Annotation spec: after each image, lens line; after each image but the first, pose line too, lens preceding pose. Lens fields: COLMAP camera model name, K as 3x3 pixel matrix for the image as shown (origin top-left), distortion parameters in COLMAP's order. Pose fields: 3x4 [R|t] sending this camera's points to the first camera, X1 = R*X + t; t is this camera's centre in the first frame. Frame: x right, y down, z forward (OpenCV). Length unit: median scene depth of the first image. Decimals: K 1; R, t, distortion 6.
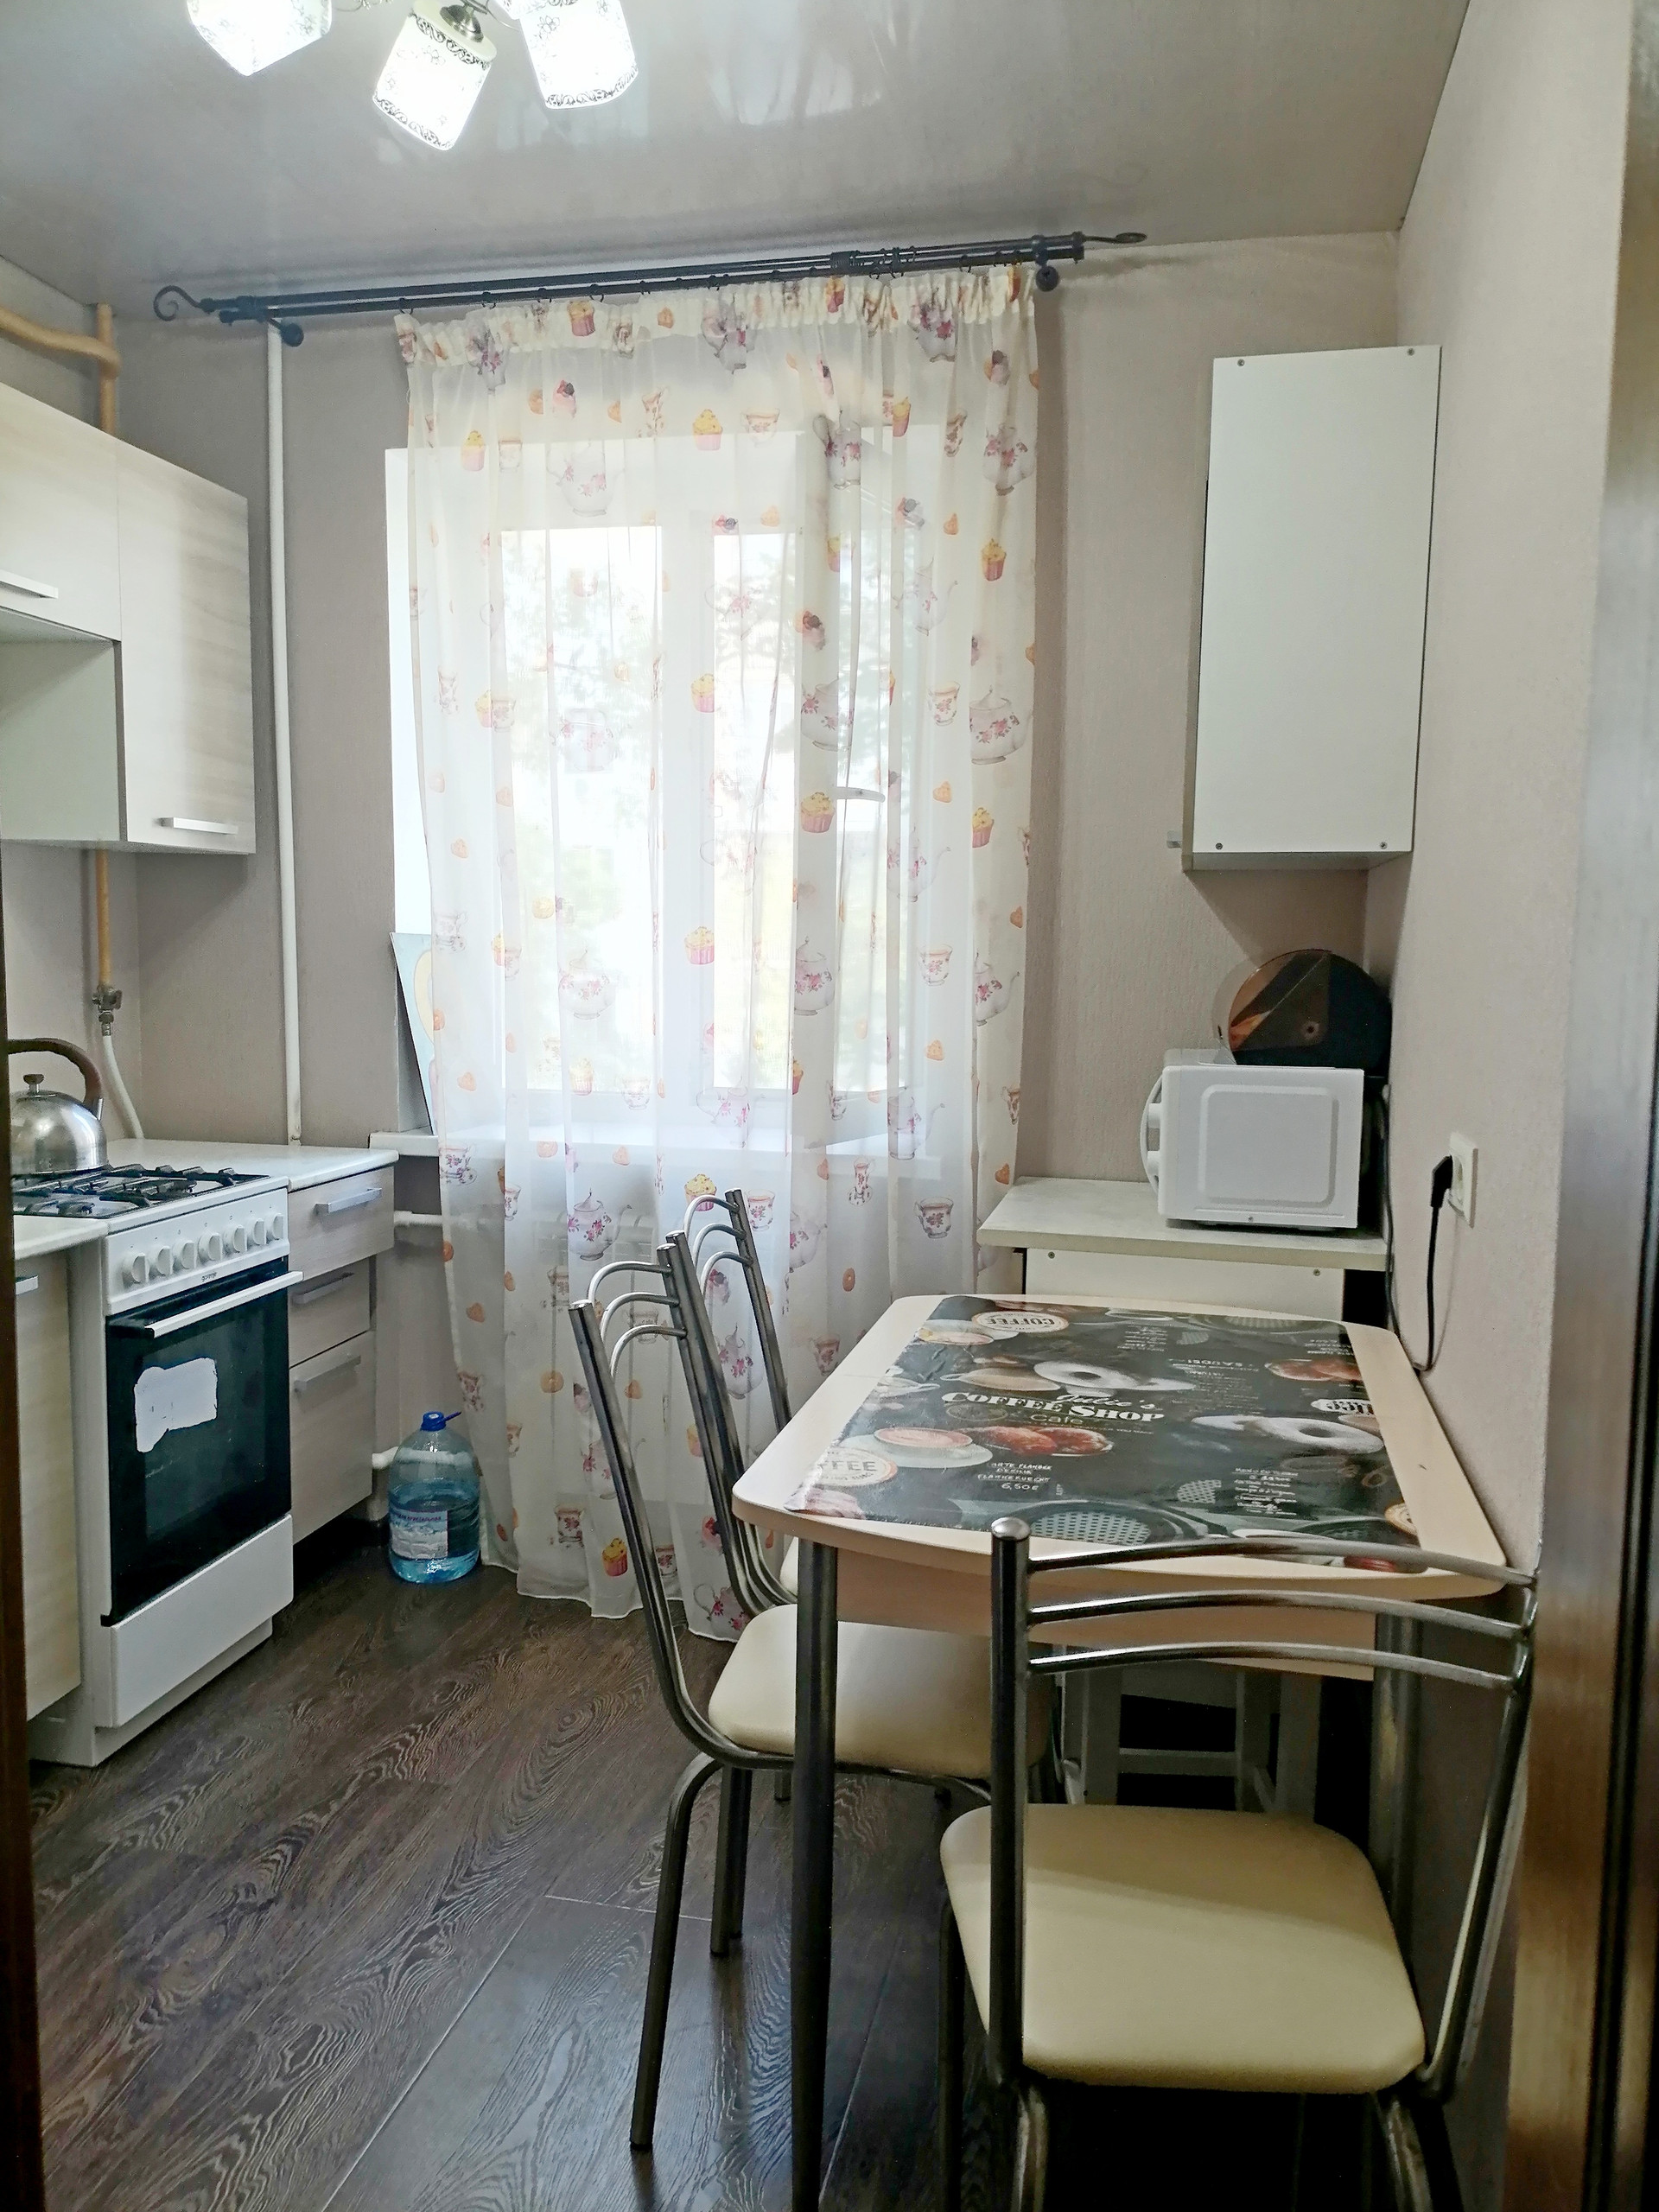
lens RADIAL K [[1631.1, 0, 829.5], [0, 1631.1, 1106.0], [0, 0, 1]] dist [0.101293, -0.142211]
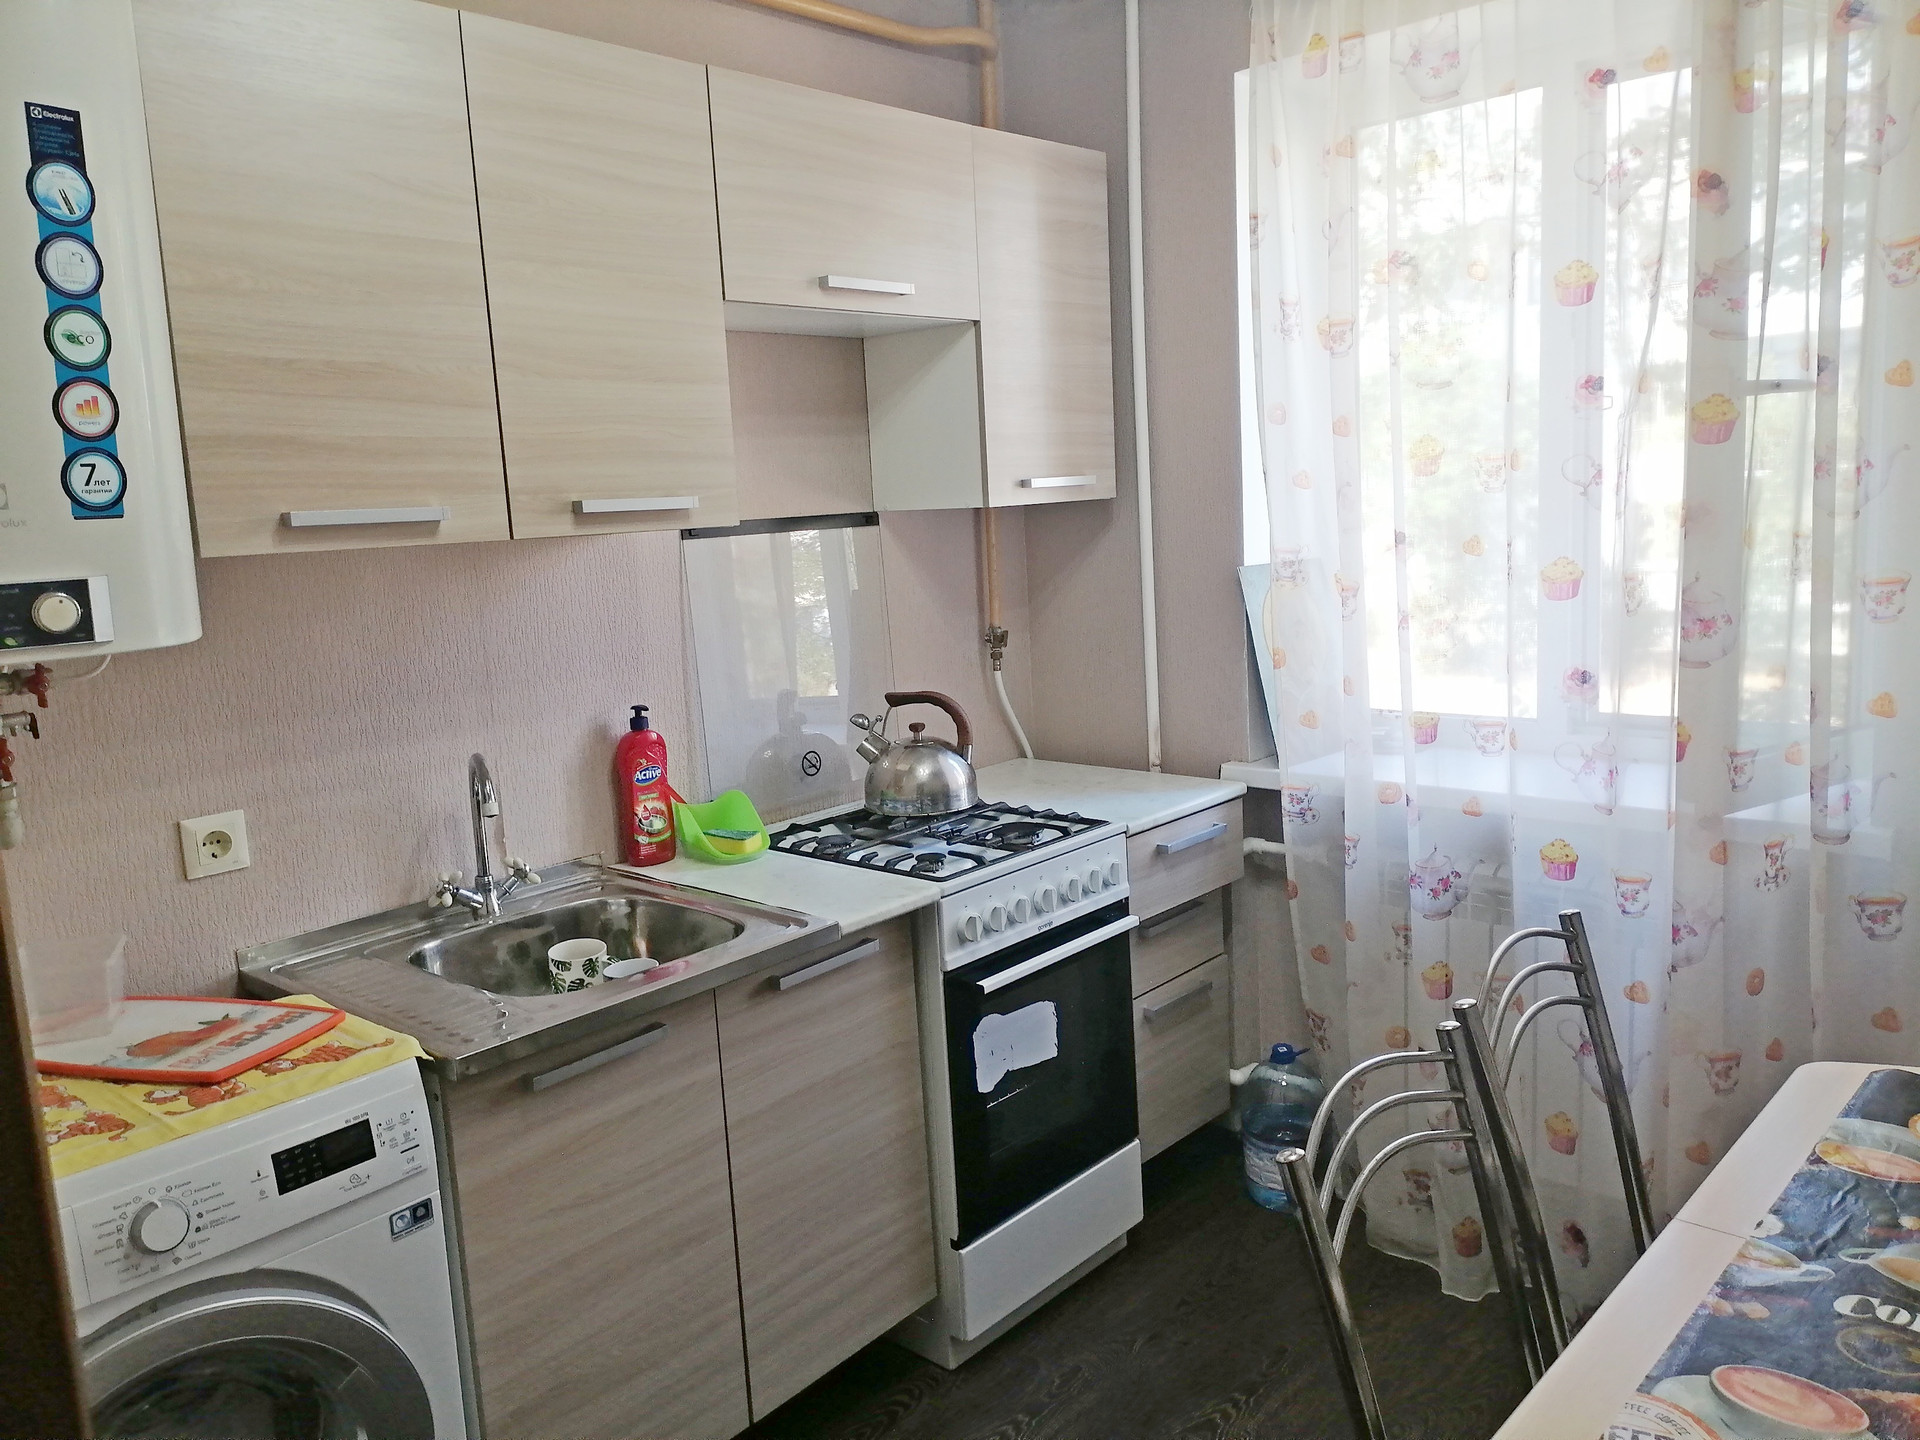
lens RADIAL K [[1415.8, 0, 960.0], [0, 1415.8, 720.0], [0, 0, 1]] dist [0.101293, -0.142211]
pose [[0.859961, 0.016070, -0.510106, 0.035592], [0.018841, 0.997823, 0.063198, -0.078605], [0.510011, -0.063958, 0.857786, 0.180365]]
